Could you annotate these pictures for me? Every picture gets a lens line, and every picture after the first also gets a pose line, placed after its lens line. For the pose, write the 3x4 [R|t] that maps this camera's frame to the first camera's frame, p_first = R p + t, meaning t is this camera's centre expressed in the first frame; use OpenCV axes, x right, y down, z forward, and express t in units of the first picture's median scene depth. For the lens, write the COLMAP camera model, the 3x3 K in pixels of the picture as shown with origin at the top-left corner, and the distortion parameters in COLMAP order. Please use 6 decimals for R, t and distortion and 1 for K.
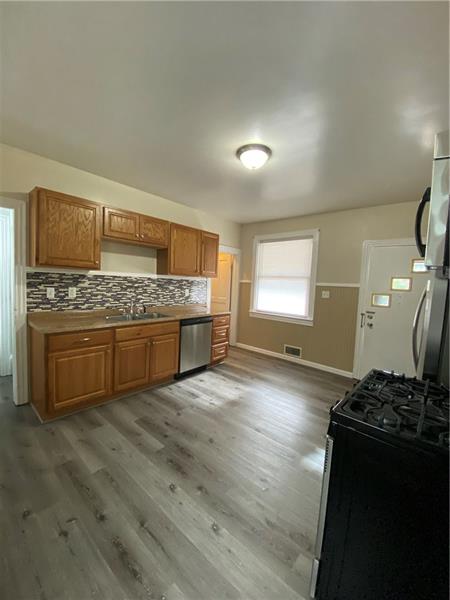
lens RADIAL K [[243.0, 0, 228.4], [0, 243.0, 302.0], [0, 0, 1]] dist [-0.000569, -0.000187]
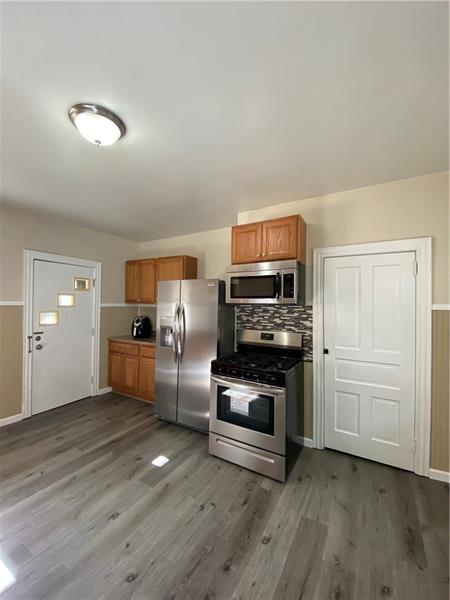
lens RADIAL K [[243.0, 0, 228.4], [0, 243.0, 302.0], [0, 0, 1]] dist [-0.000569, -0.000187]
pose [[-0.164756, -0.037651, 0.985615, -0.403900], [0.055158, 0.997356, 0.047320, -0.077045], [-0.984791, 0.062161, -0.162244, 0.485020]]
